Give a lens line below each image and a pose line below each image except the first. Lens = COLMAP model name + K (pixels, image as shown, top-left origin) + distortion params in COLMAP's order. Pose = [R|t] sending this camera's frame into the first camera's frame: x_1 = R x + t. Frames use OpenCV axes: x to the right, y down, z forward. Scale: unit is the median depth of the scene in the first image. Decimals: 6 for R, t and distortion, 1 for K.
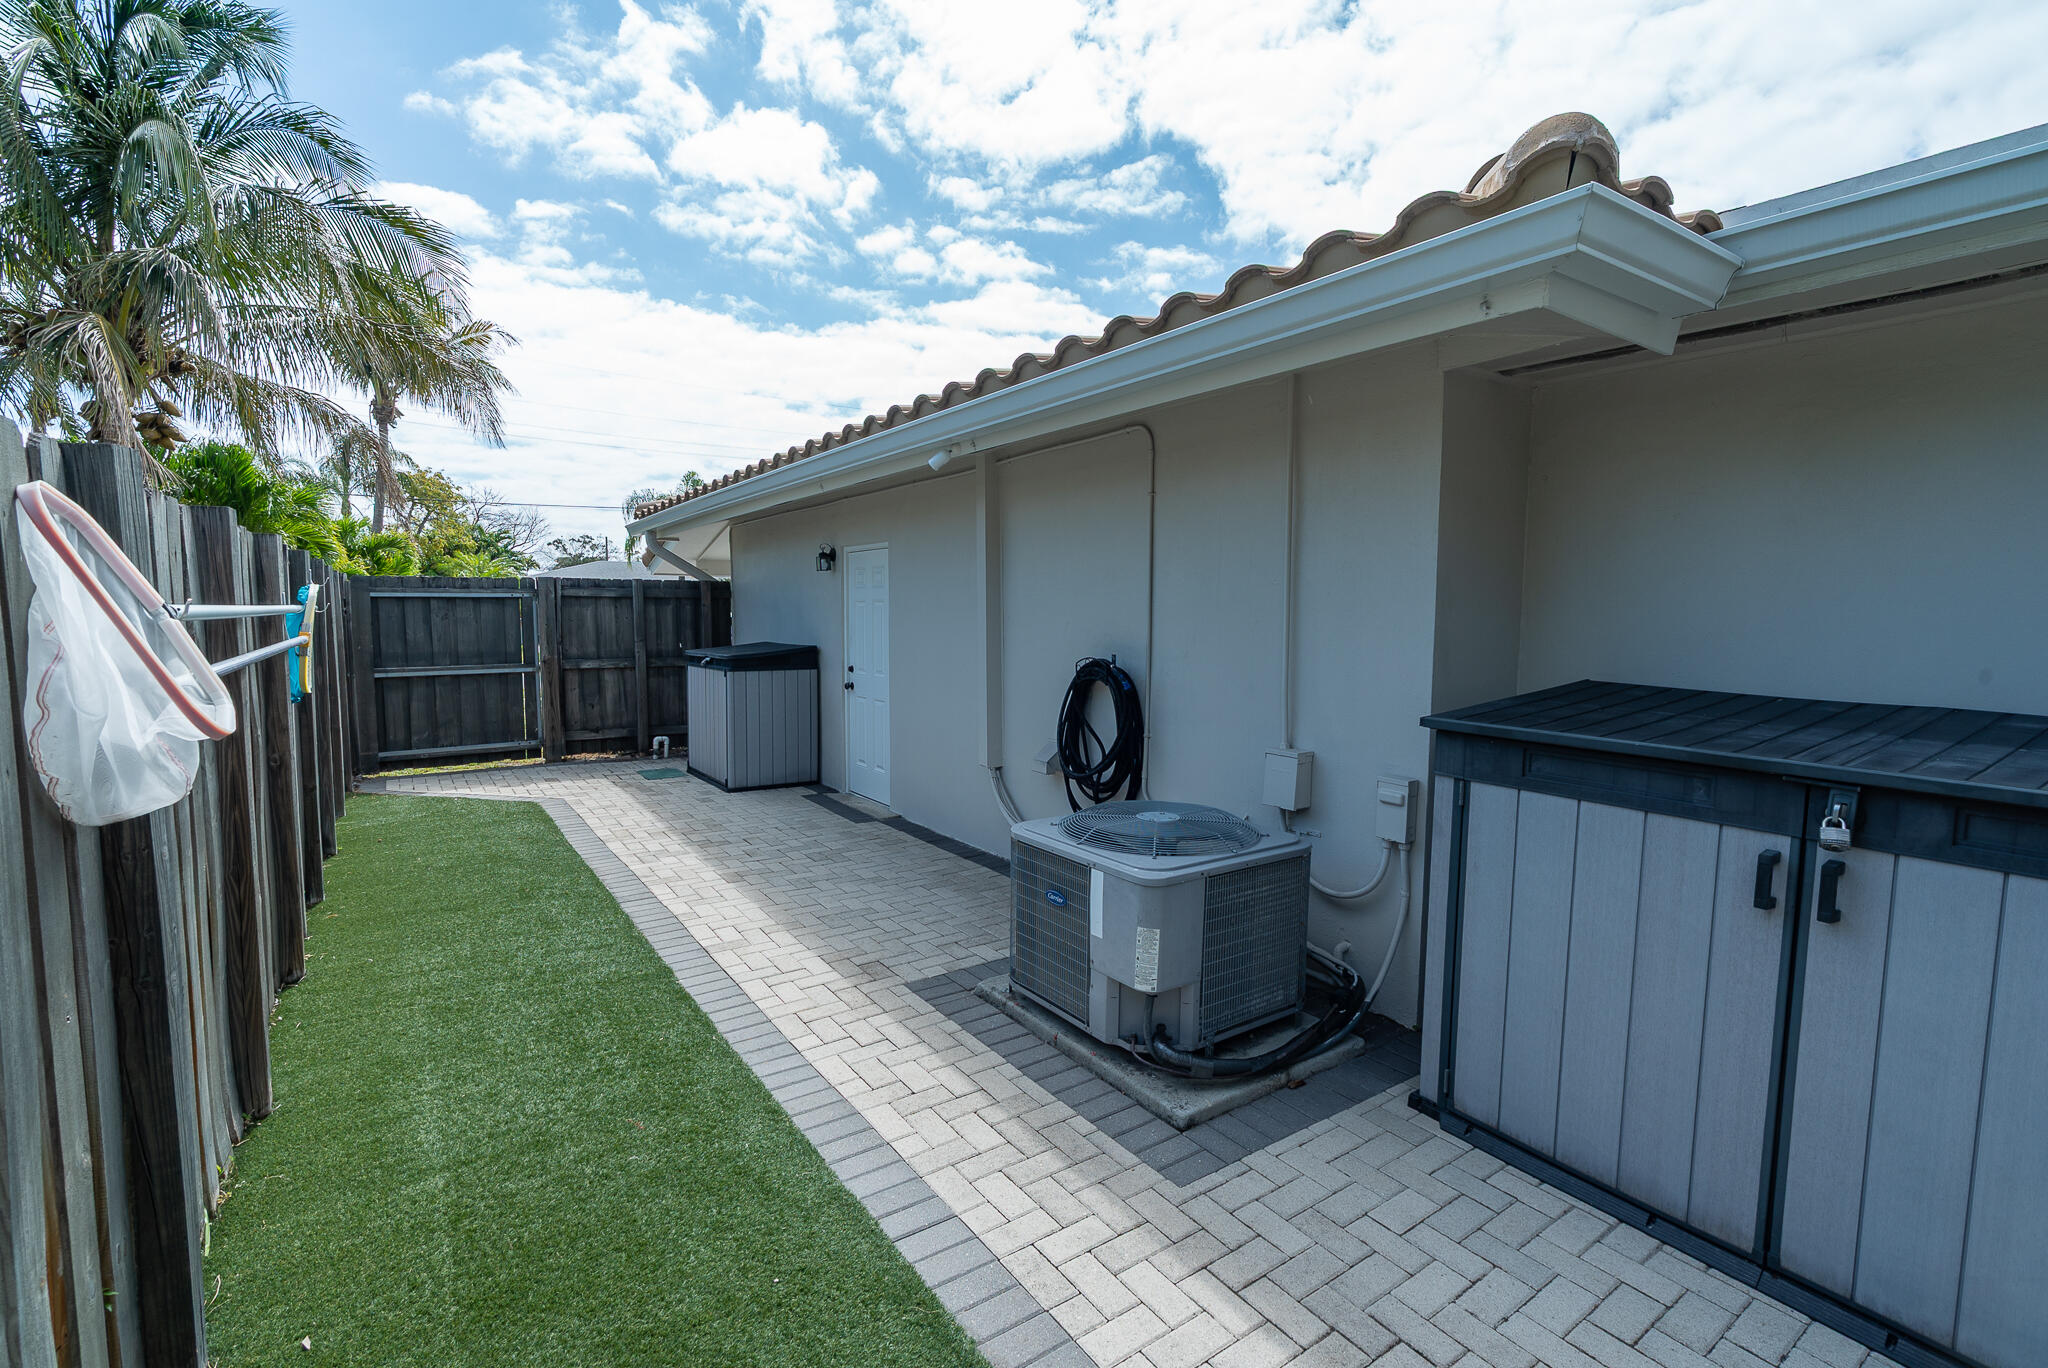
lens RADIAL K [[931.4, 0, 1022.7], [0, 931.4, 693.3], [0, 0, 1]] dist [0.003221, 0.000111]
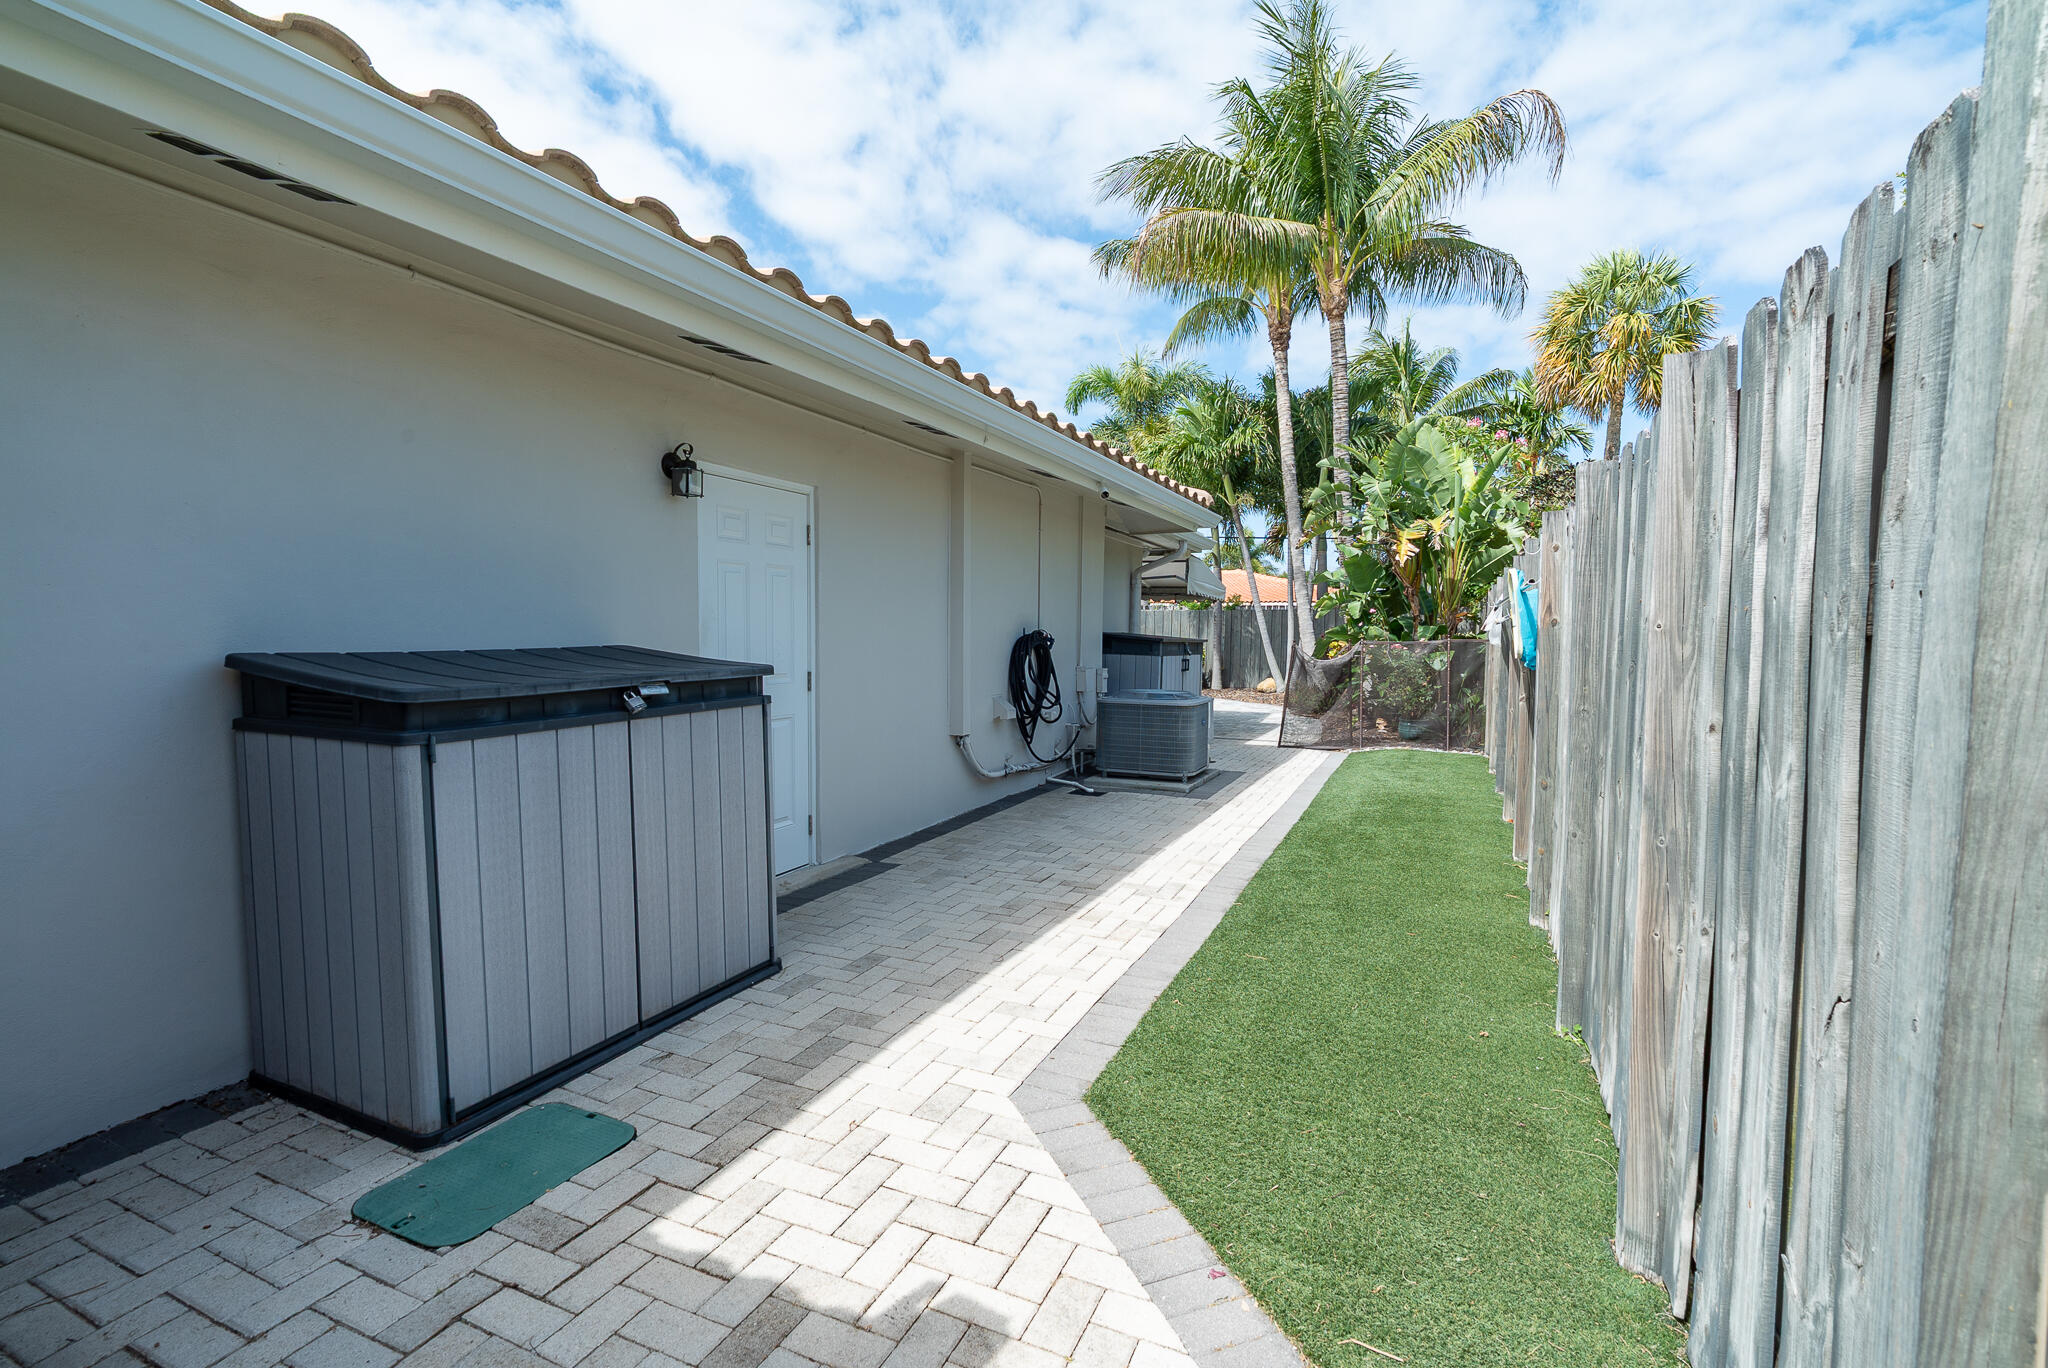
lens RADIAL K [[931.4, 0, 1023.9], [0, 931.4, 692.2], [0, 0, 1]] dist [0.003221, 0.000111]
pose [[-0.519731, -0.064137, 0.851919, -0.971806], [0.069564, 0.990690, 0.117024, -0.091521], [-0.851493, 0.120084, -0.510430, 1.438459]]
